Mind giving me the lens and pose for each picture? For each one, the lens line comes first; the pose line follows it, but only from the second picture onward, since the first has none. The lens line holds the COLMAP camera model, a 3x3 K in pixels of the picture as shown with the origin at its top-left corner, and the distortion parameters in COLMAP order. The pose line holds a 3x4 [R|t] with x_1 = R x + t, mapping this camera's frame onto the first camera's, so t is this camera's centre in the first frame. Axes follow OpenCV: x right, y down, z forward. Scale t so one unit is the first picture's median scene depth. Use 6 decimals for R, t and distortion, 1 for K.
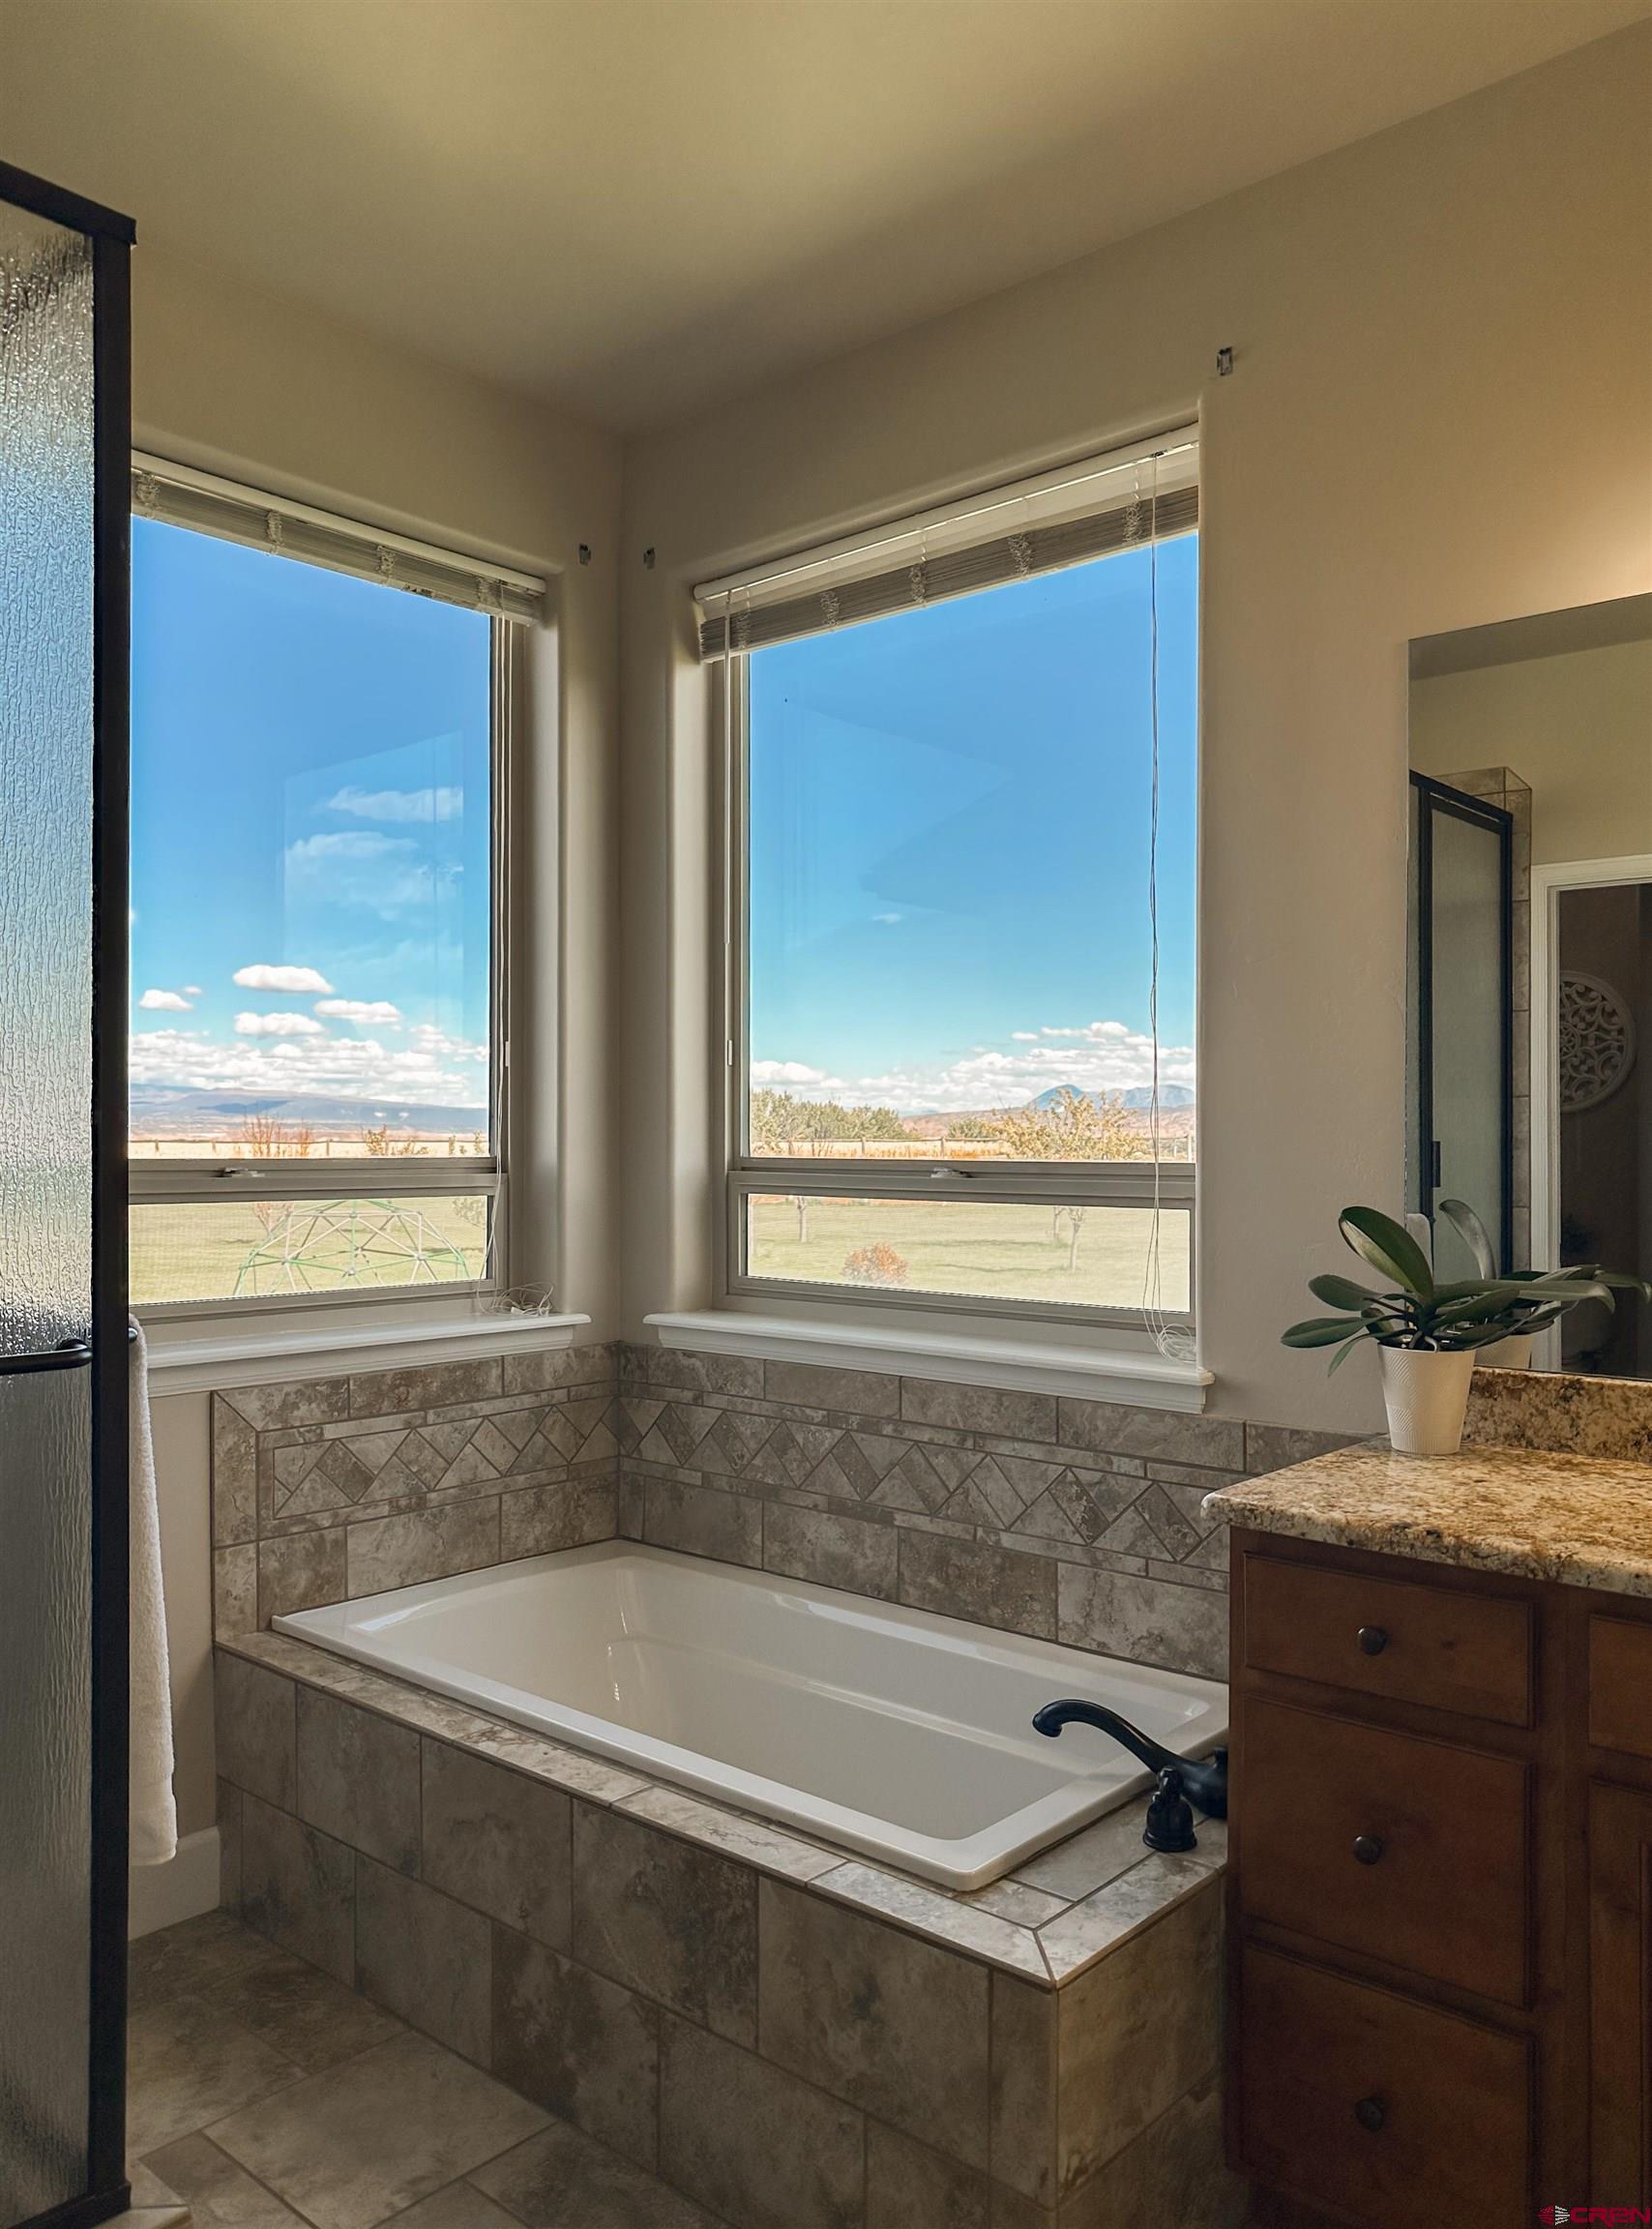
lens RADIAL K [[1689.5, 0, 821.6], [0, 1689.5, 1144.4], [0, 0, 1]] dist [-0.075179, 0.099674]
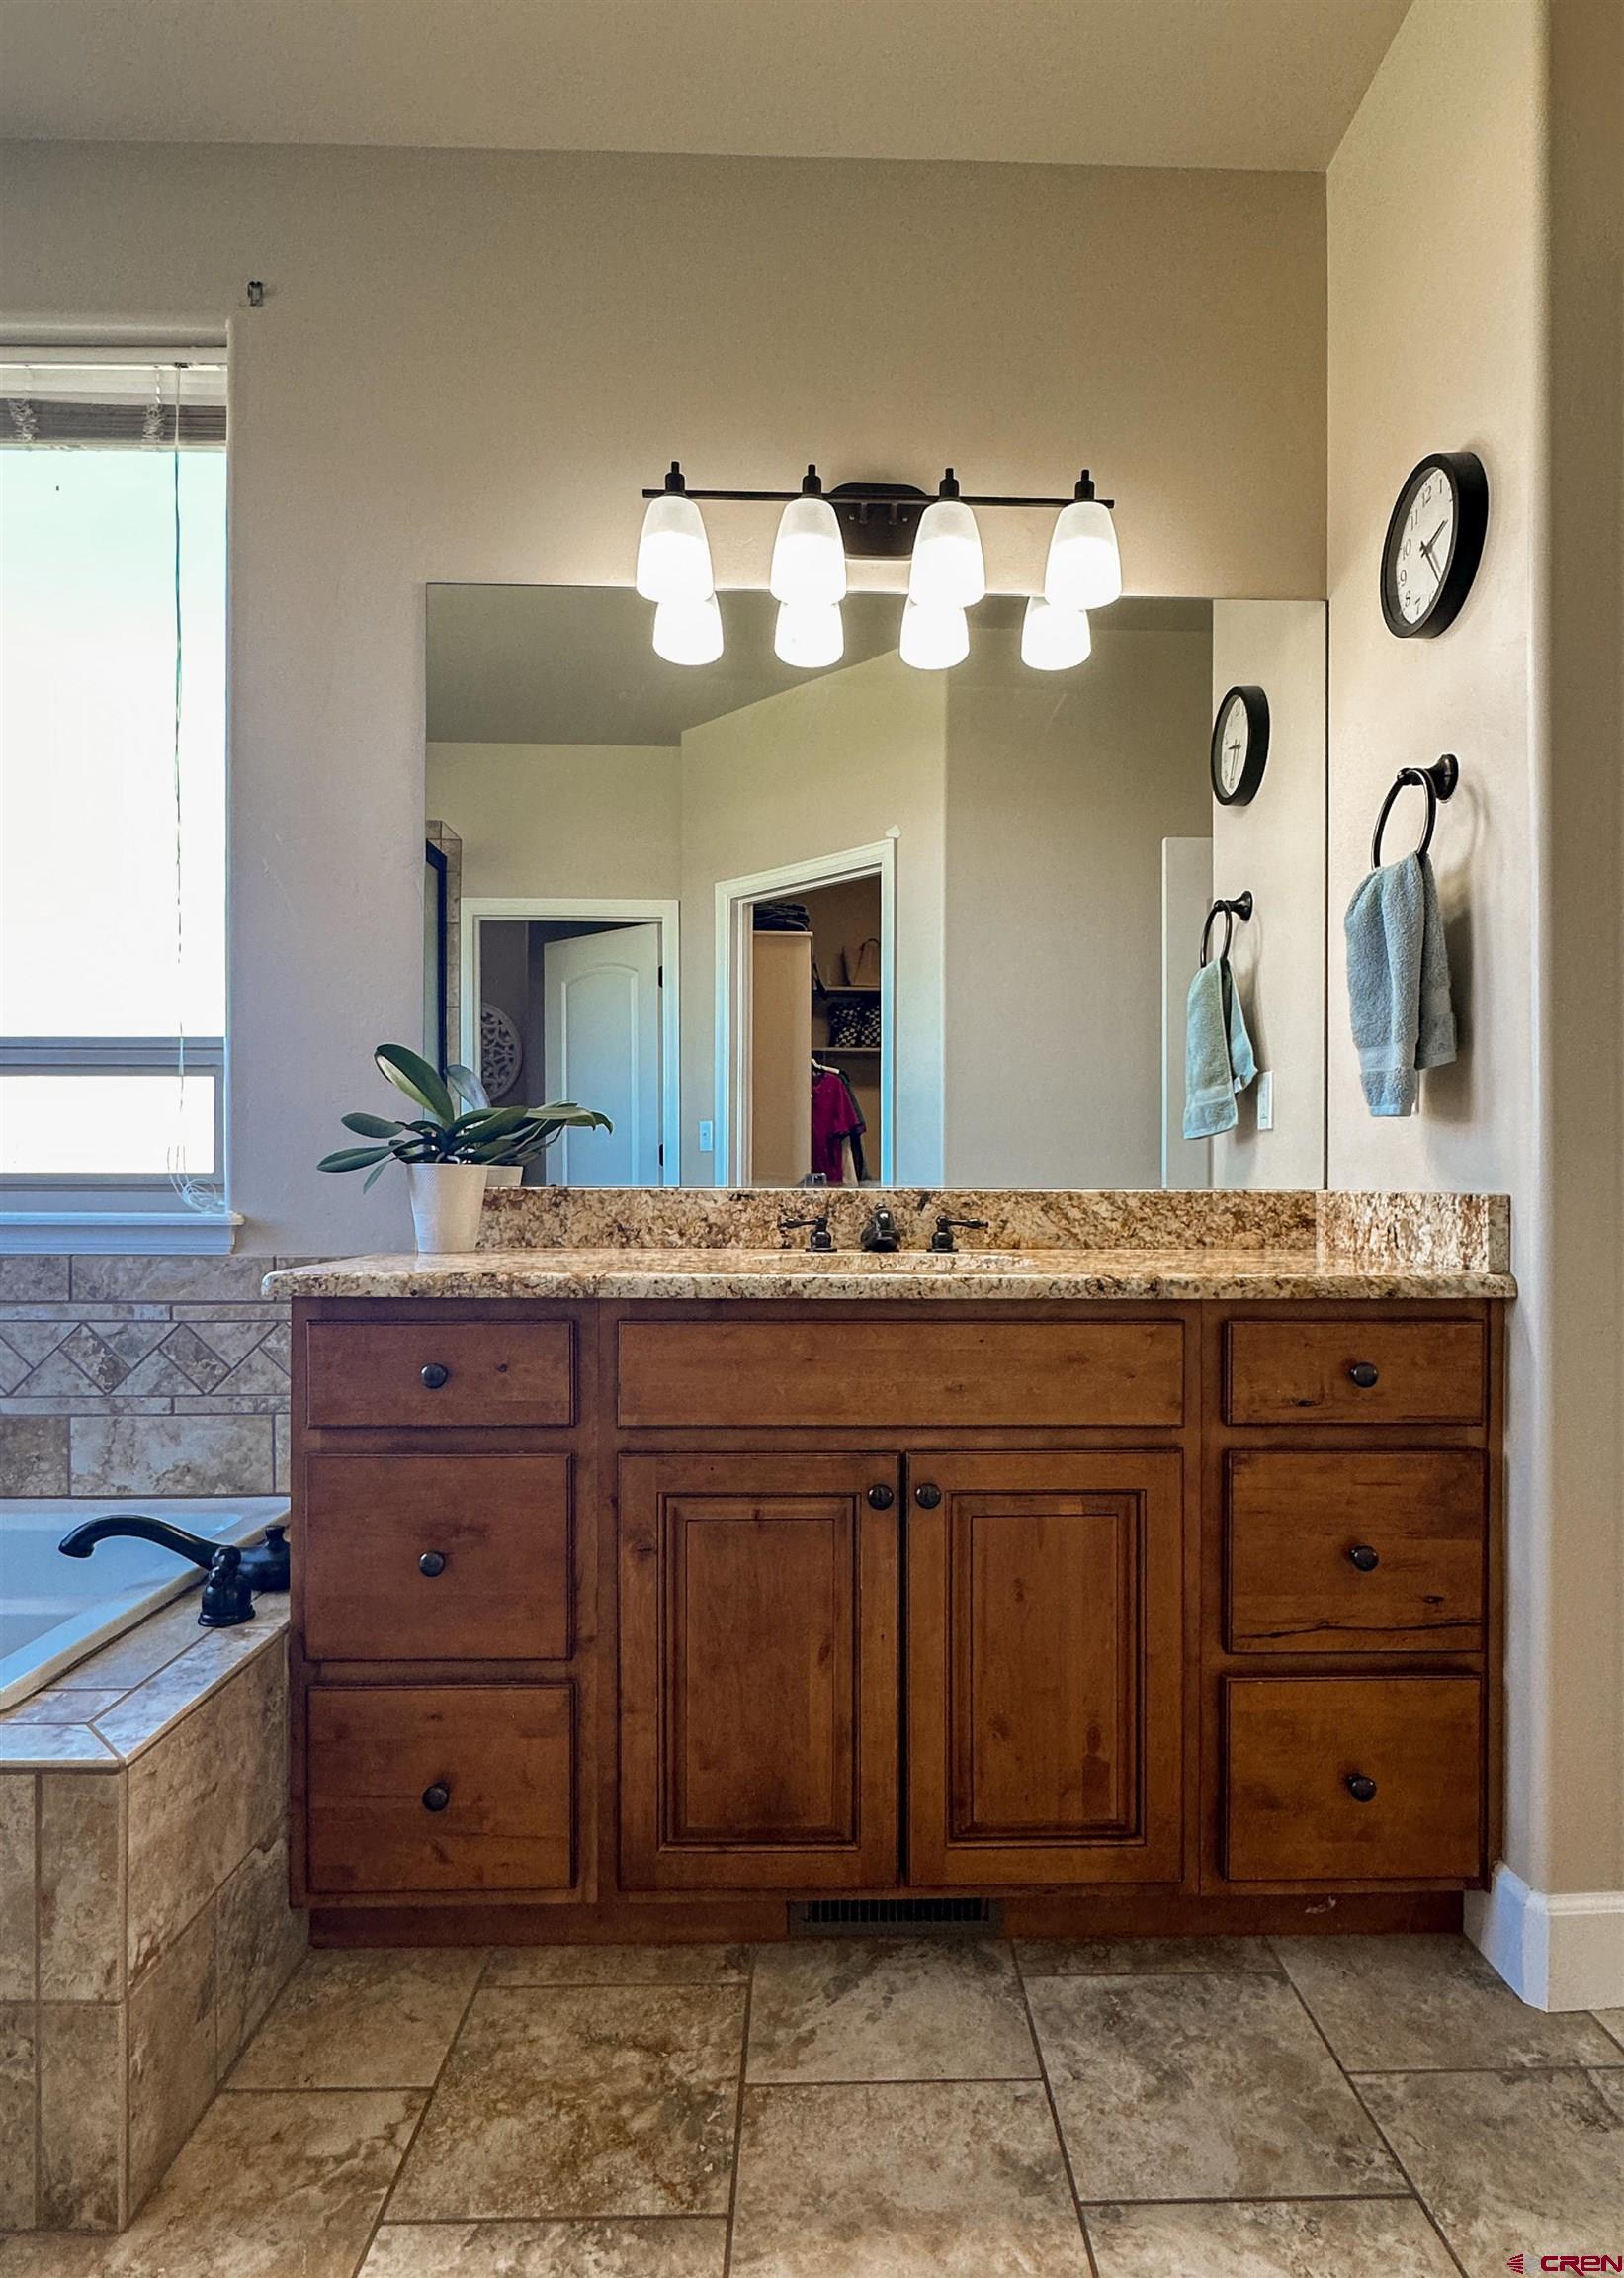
lens RADIAL K [[1237.2, 0, 838.3], [0, 1237.2, 1178.9], [0, 0, 1]] dist [-0.001376, 0.019535]
pose [[0.741237, 0.004548, 0.671228, -0.021801], [0.001460, 0.999964, -0.008388, 0.115560], [-0.671242, 0.007197, 0.741204, 0.130839]]
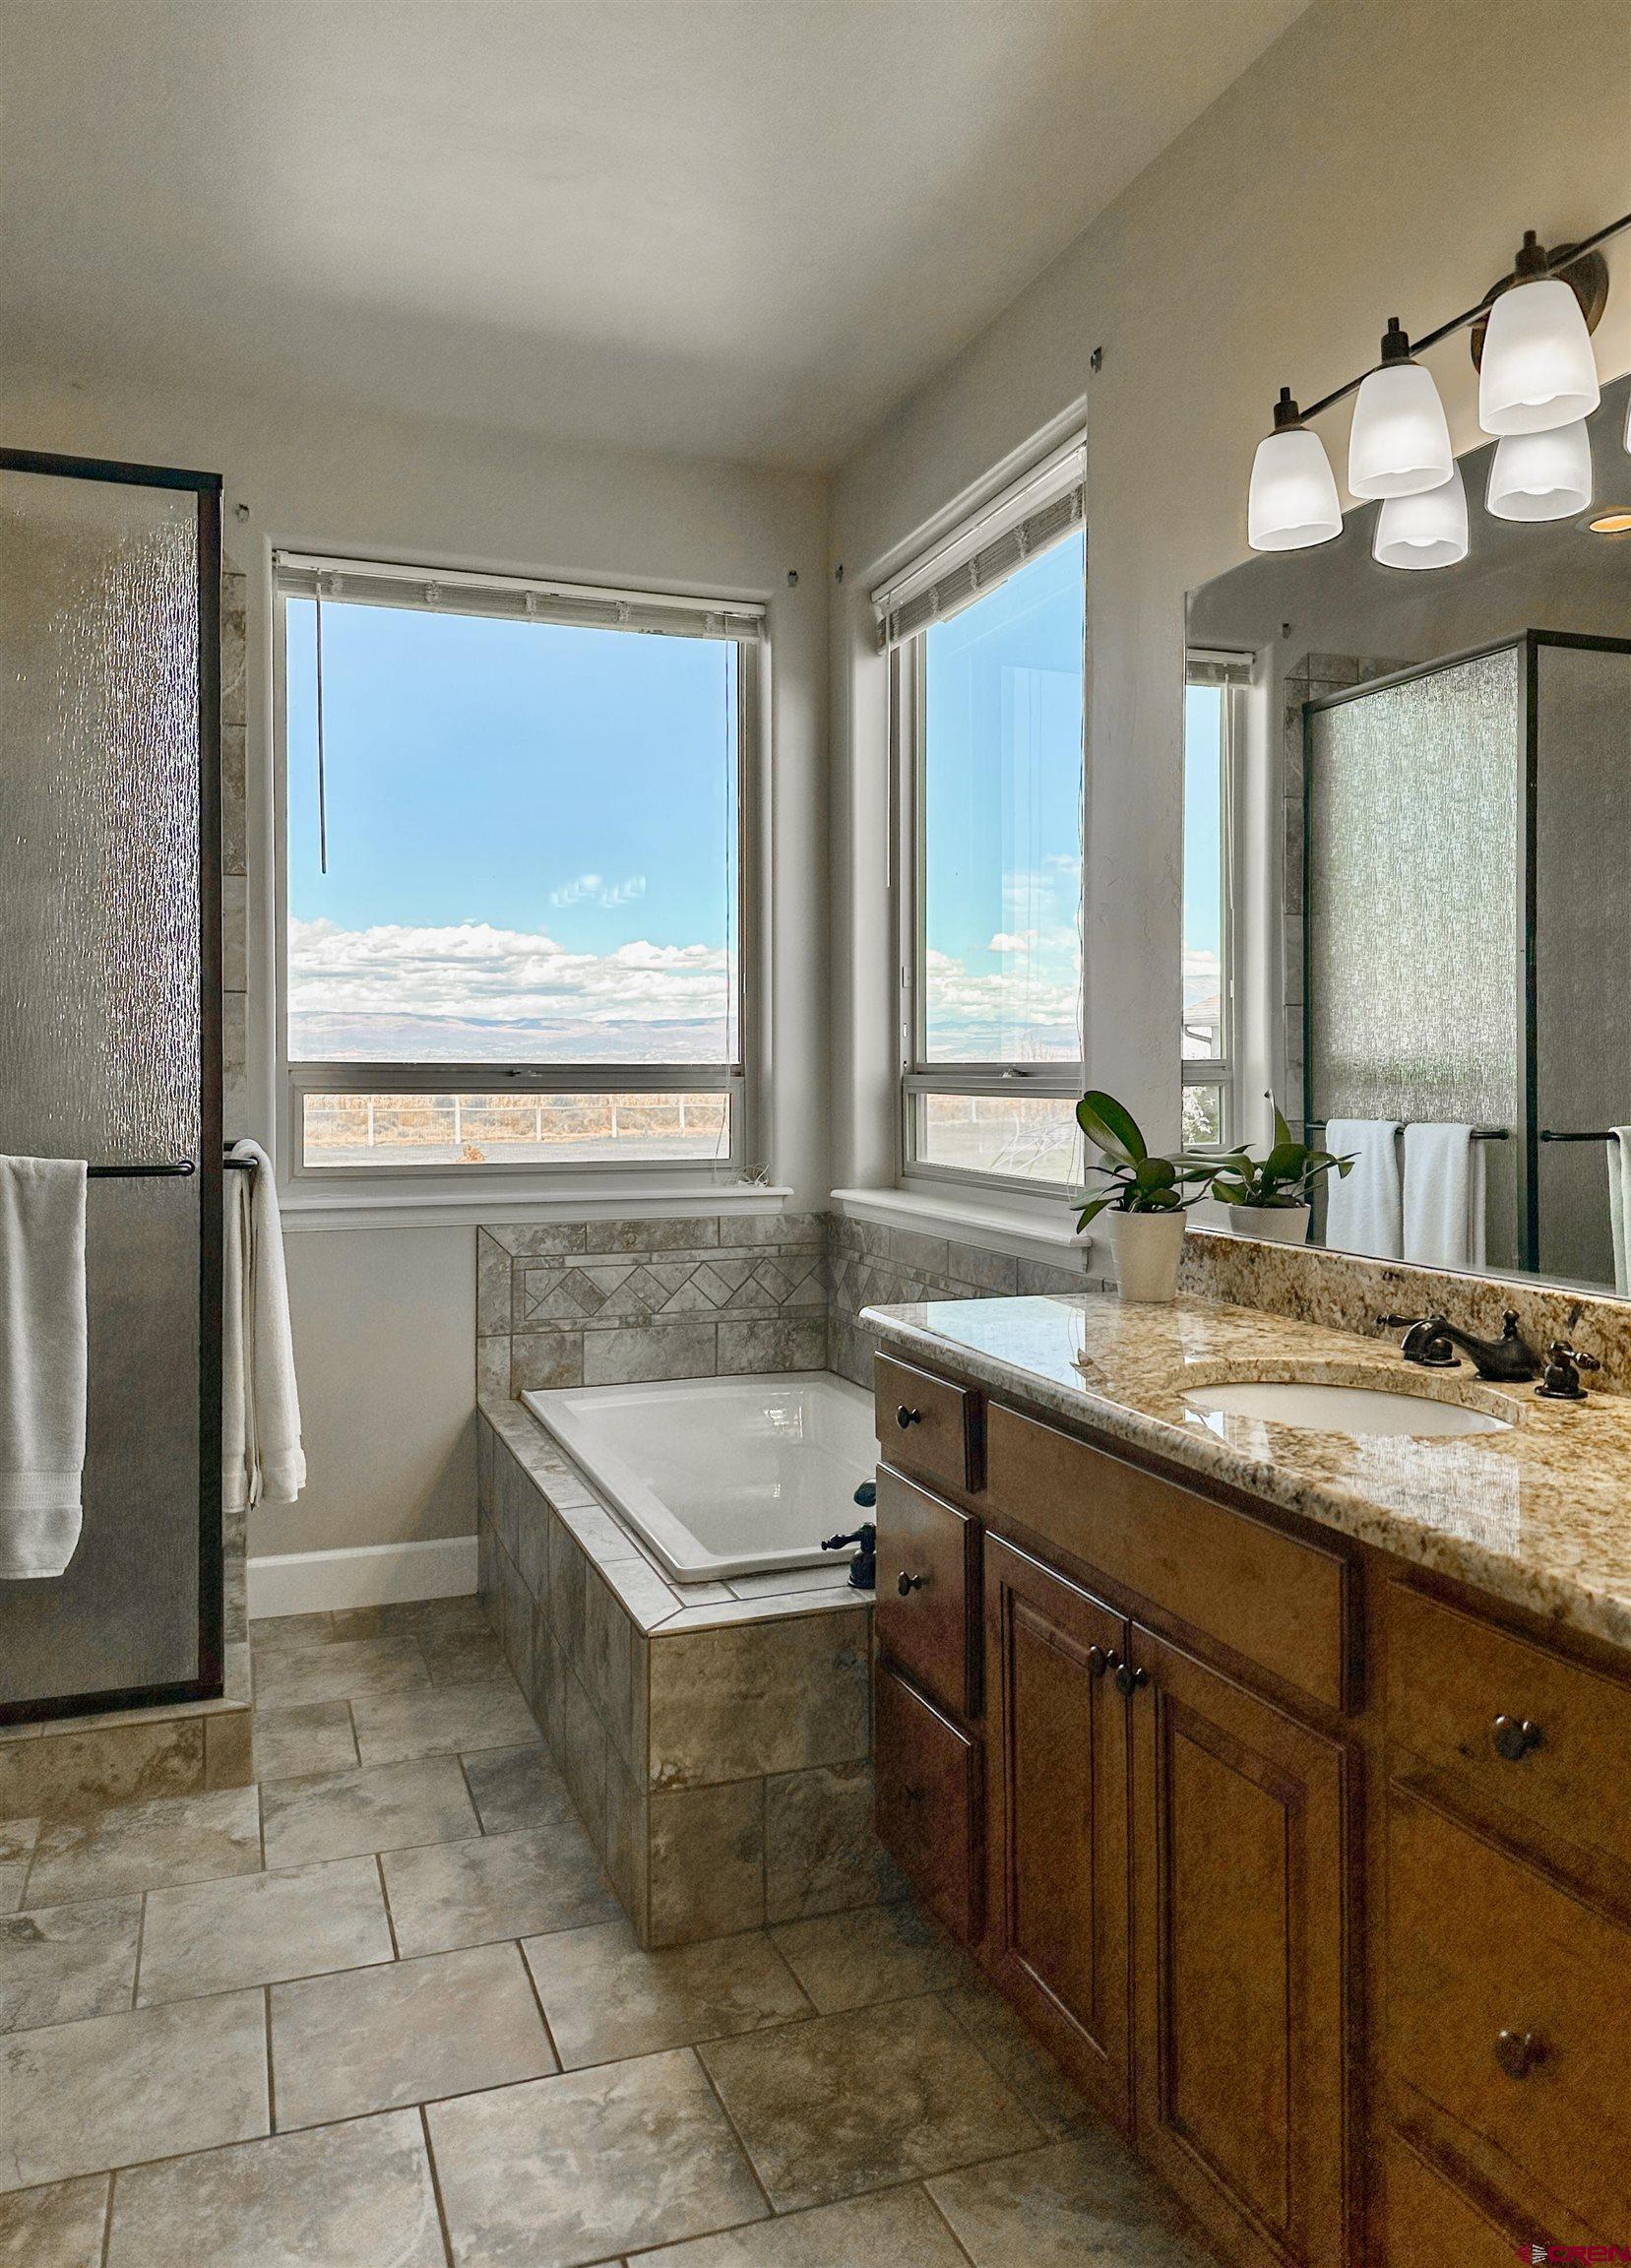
lens RADIAL K [[1607.5, 0, 813.7], [0, 1607.5, 1112.7], [0, 0, 1]] dist [0.049693, -0.036349]
pose [[0.879780, 0.011003, -0.475254, 0.574610], [-0.003109, 0.999844, 0.017394, 0.029404], [0.475371, -0.013826, 0.879677, -0.071808]]
